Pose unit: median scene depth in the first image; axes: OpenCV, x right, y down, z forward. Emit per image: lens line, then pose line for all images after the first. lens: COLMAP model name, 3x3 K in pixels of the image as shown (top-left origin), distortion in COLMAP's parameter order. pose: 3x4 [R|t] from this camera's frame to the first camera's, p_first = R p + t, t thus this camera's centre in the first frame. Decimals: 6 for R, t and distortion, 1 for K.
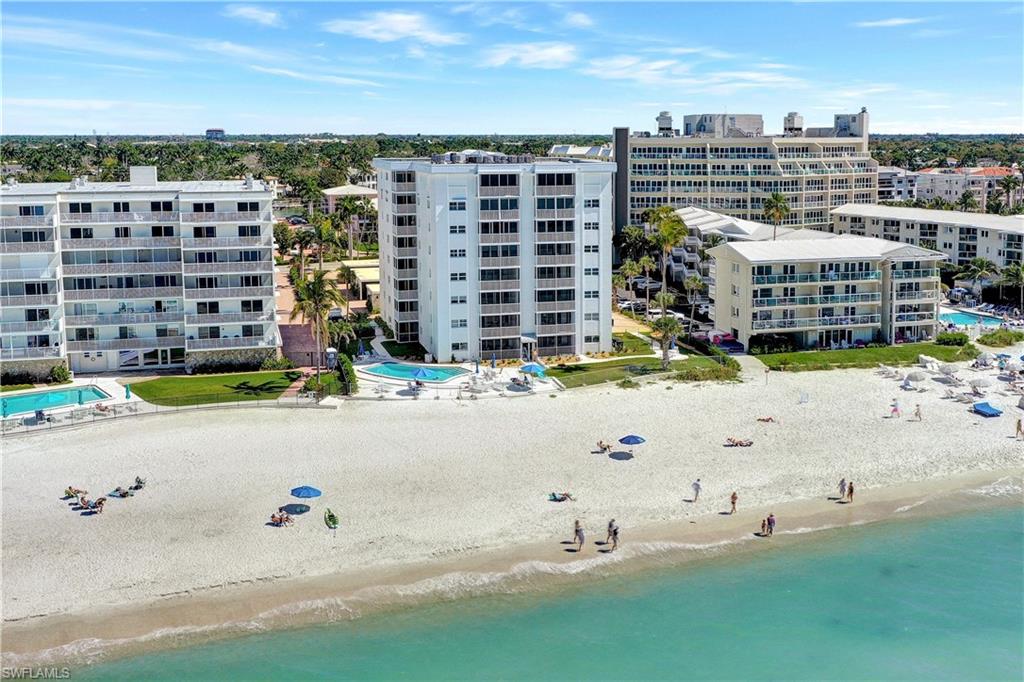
lens RADIAL K [[803.5, 0, 512.0], [0, 803.5, 341.0], [0, 0, 1]] dist [0.004196, 0.001448]
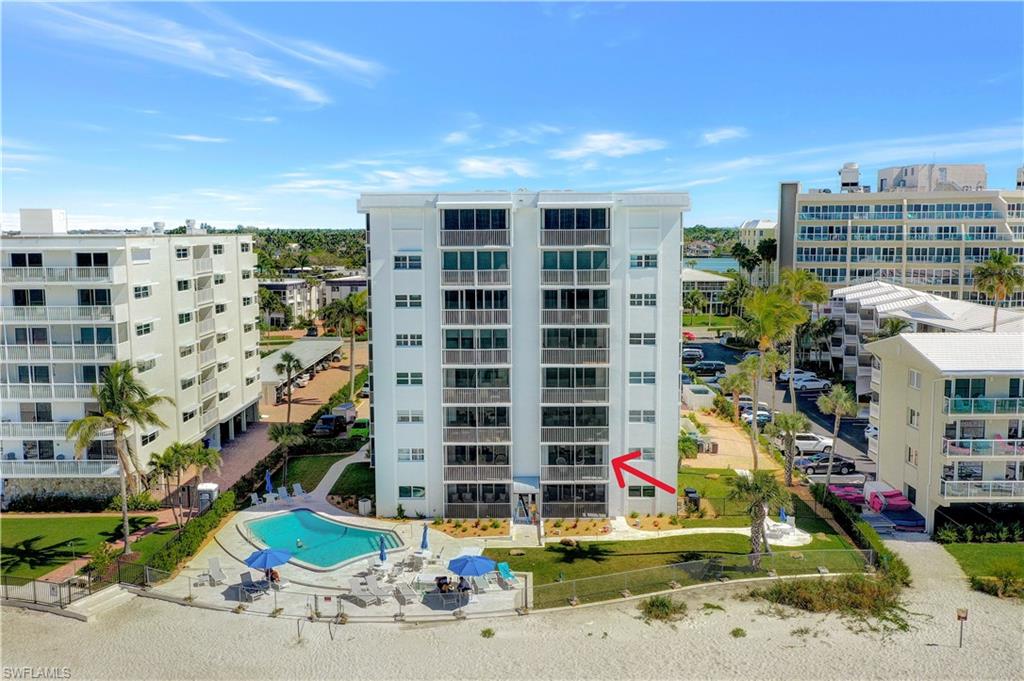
lens RADIAL K [[794.8, 0, 511.5], [0, 794.8, 391.1], [0, 0, 1]] dist [0.007678, -0.001378]
pose [[0.972310, 0.044833, -0.229355, 0.139647], [-0.051767, 0.998364, -0.024300, -0.057735], [0.227891, 0.035500, 0.973039, 0.416296]]
